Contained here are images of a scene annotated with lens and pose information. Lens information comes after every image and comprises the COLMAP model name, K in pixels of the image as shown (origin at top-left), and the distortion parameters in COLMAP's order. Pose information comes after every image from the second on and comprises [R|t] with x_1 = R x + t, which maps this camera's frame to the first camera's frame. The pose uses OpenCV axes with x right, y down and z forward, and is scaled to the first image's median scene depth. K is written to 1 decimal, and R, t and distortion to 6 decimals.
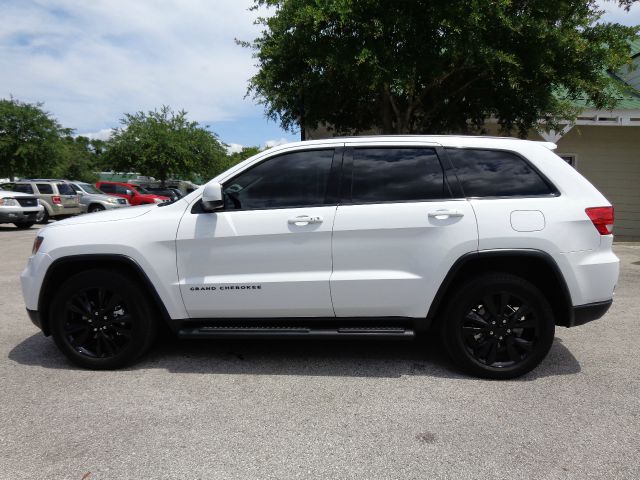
lens RADIAL K [[448.7, 0, 320.0], [0, 448.7, 240.0], [0, 0, 1]] dist [-0.000037, 0.004637]
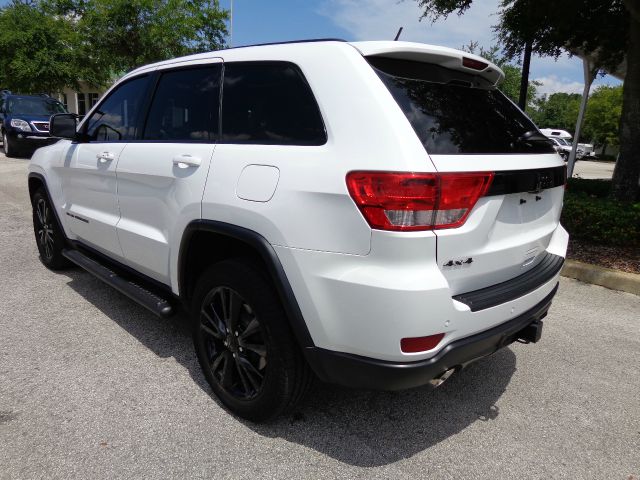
lens RADIAL K [[448.7, 0, 320.0], [0, 448.7, 240.0], [0, 0, 1]] dist [-0.000037, 0.004637]
pose [[0.741006, 0.186255, -0.645151, 0.907041], [-0.119494, 0.982003, 0.146257, -0.064246], [0.660781, -0.031285, 0.749926, 0.587882]]
